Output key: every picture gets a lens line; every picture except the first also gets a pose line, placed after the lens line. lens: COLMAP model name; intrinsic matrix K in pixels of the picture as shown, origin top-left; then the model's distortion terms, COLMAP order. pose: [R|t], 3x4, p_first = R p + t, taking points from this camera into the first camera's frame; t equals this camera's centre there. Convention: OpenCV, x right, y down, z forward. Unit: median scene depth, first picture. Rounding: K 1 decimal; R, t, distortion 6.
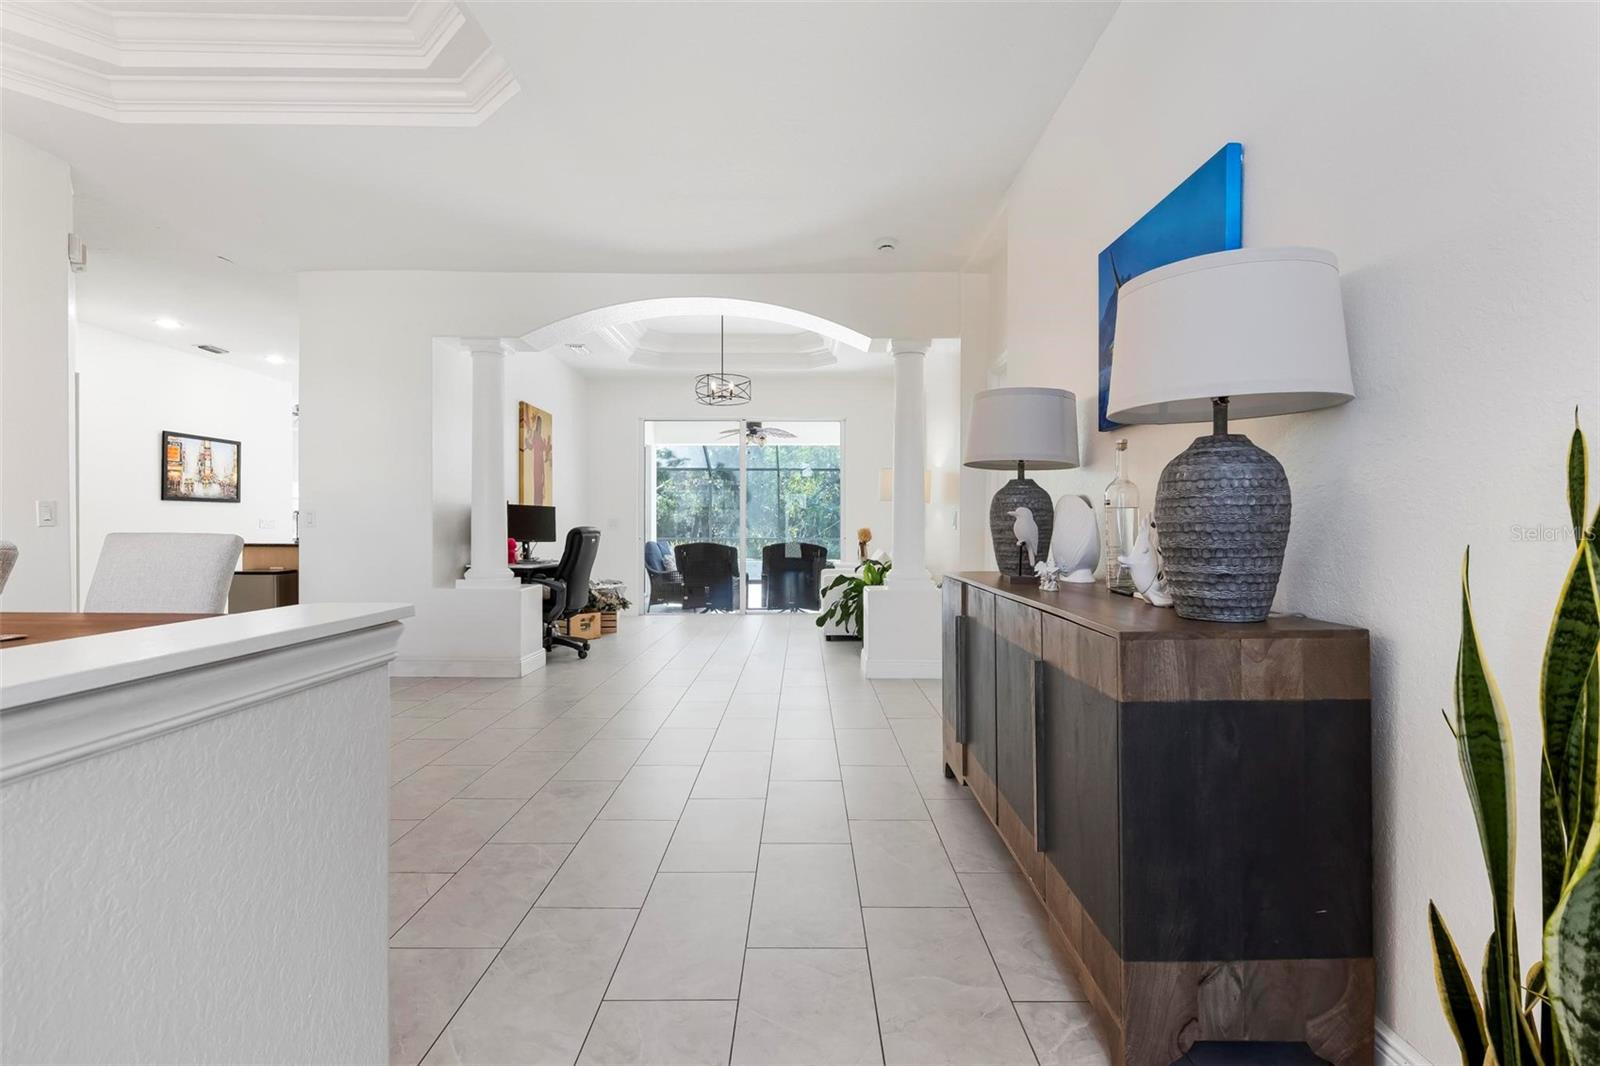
lens RADIAL K [[719.7, 0, 802.1], [0, 719.7, 527.5], [0, 0, 1]] dist [0.001397, 0.000179]
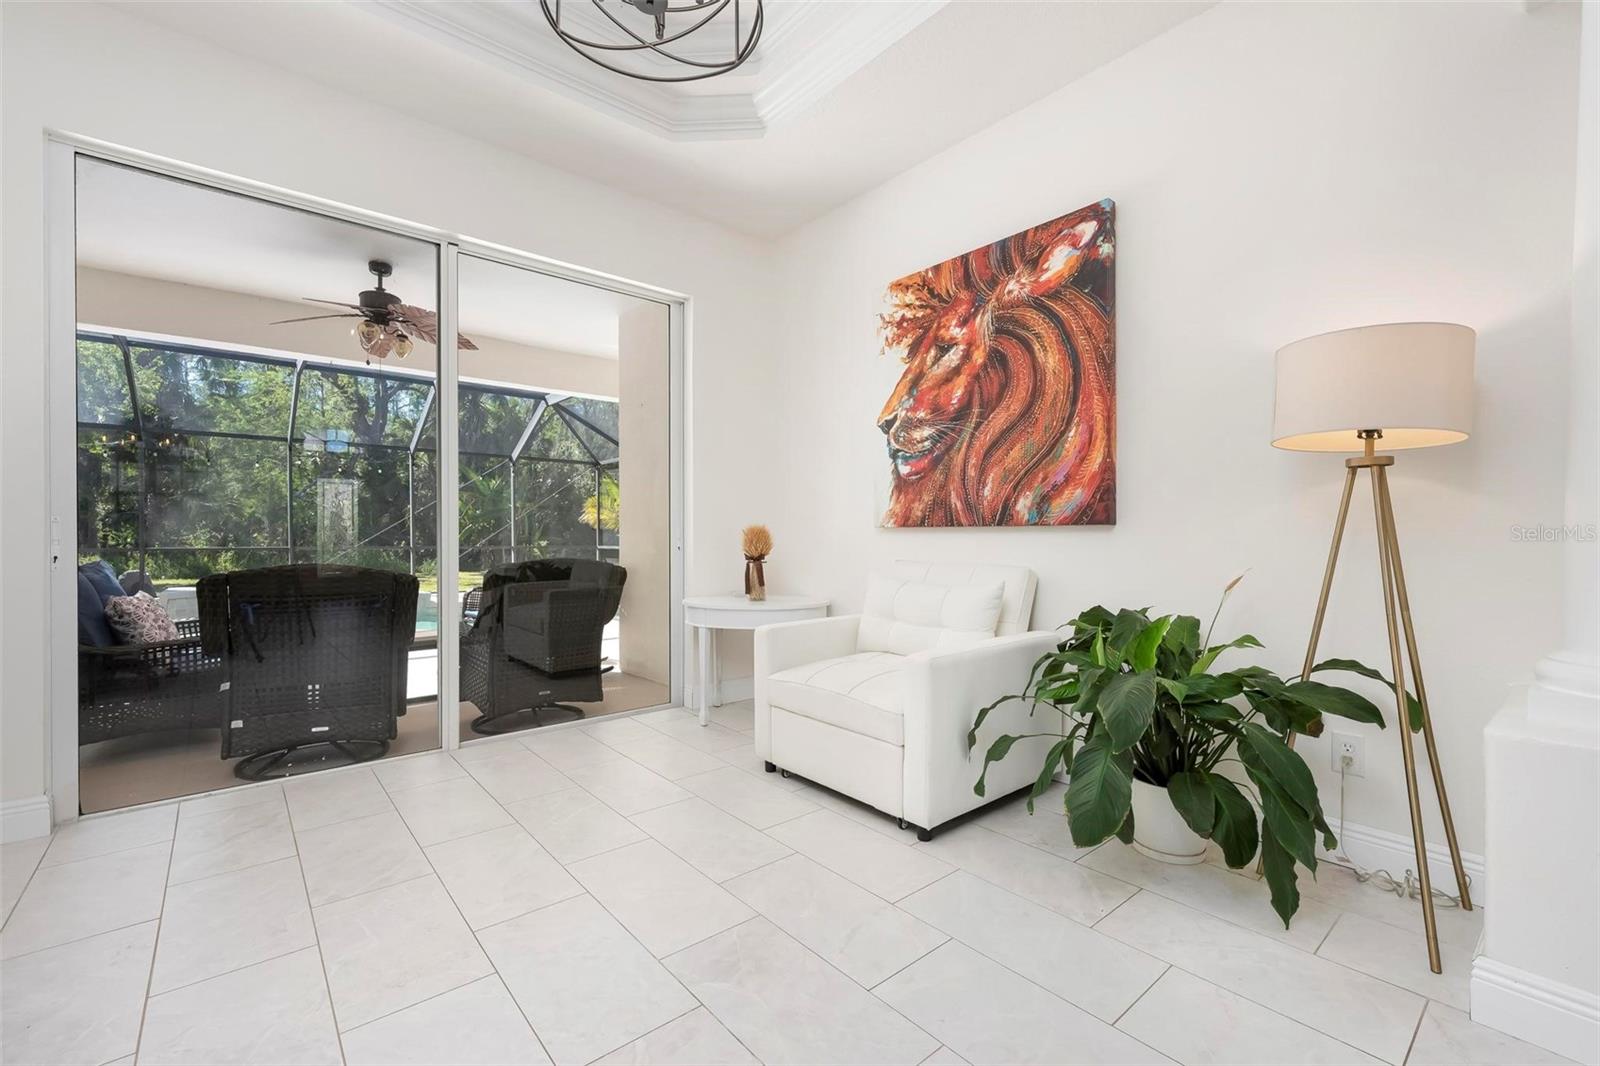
lens RADIAL K [[671.0, 0, 797.2], [0, 671.0, 535.5], [0, 0, 1]] dist [-0.000116, -0.000045]
pose [[0.762393, -0.000728, 0.647114, -0.231790], [-0.000576, 0.999998, 0.001805, 0.008174], [-0.647114, -0.001749, 0.762391, 0.816158]]
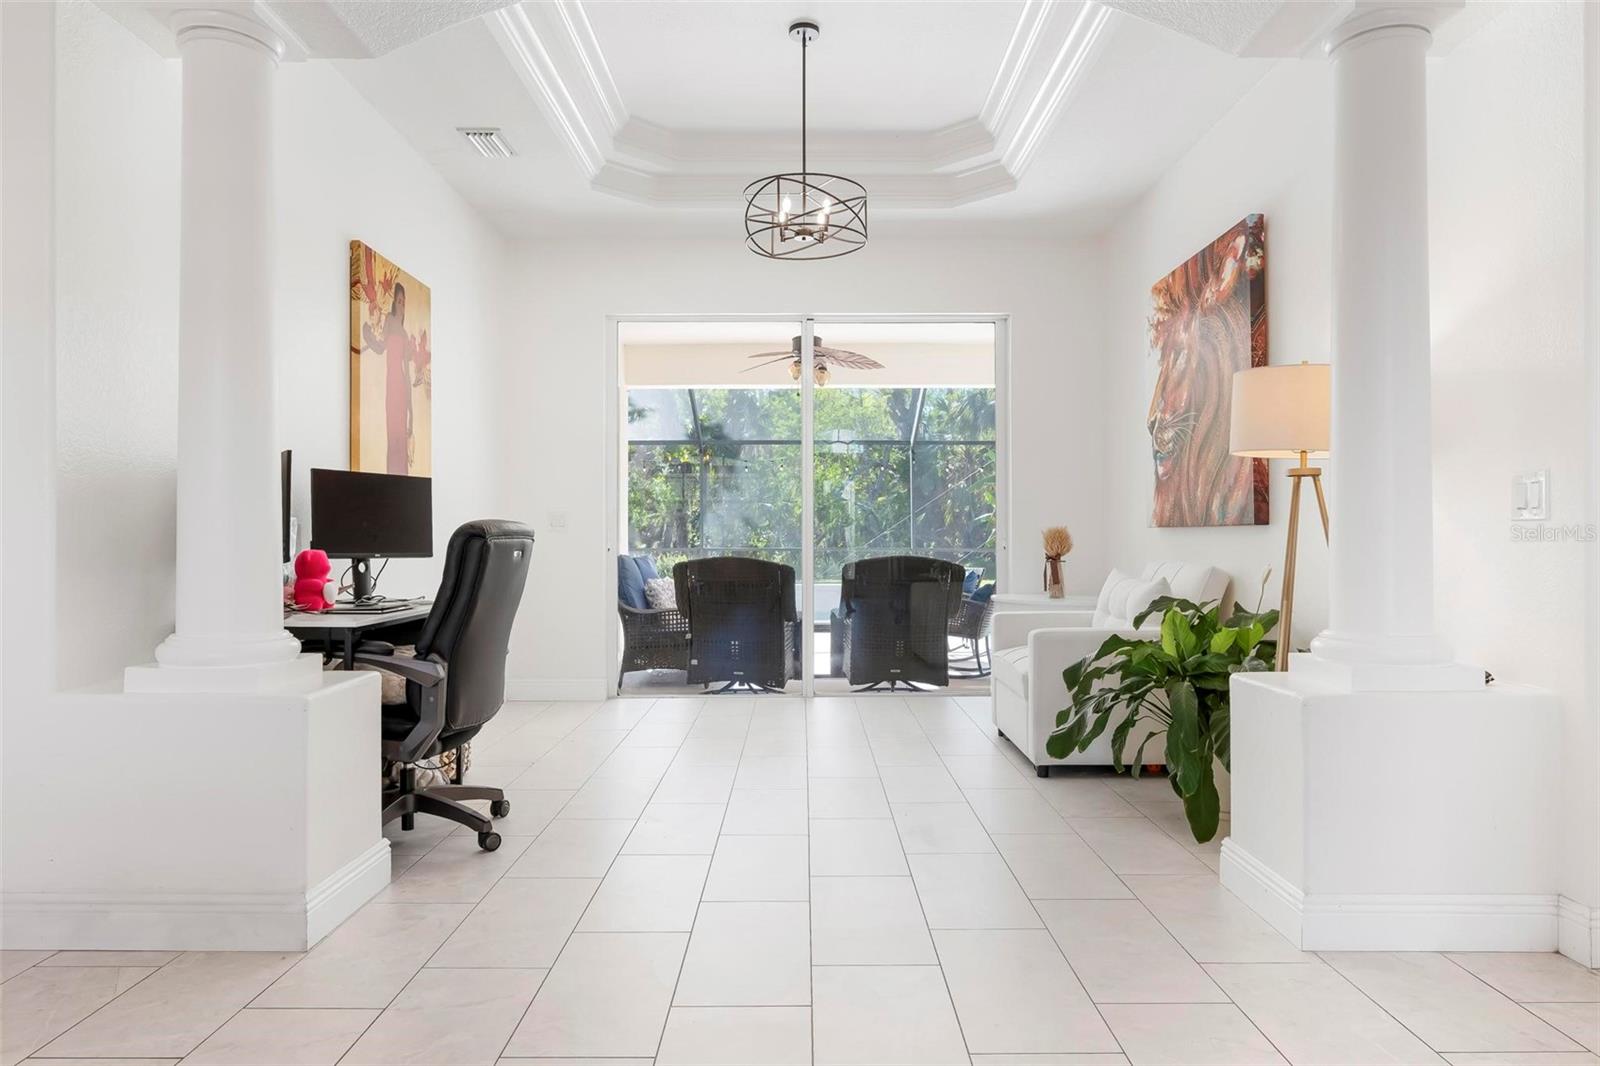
lens RADIAL K [[980.2, 0, 801.4], [0, 980.2, 514.1], [0, 0, 1]] dist [0.000279, -0.000103]
pose [[0.999985, -0.004828, -0.002459, -0.114137], [0.004776, 0.999772, -0.020814, 0.006799], [0.002559, 0.020802, 0.999780, 0.399490]]
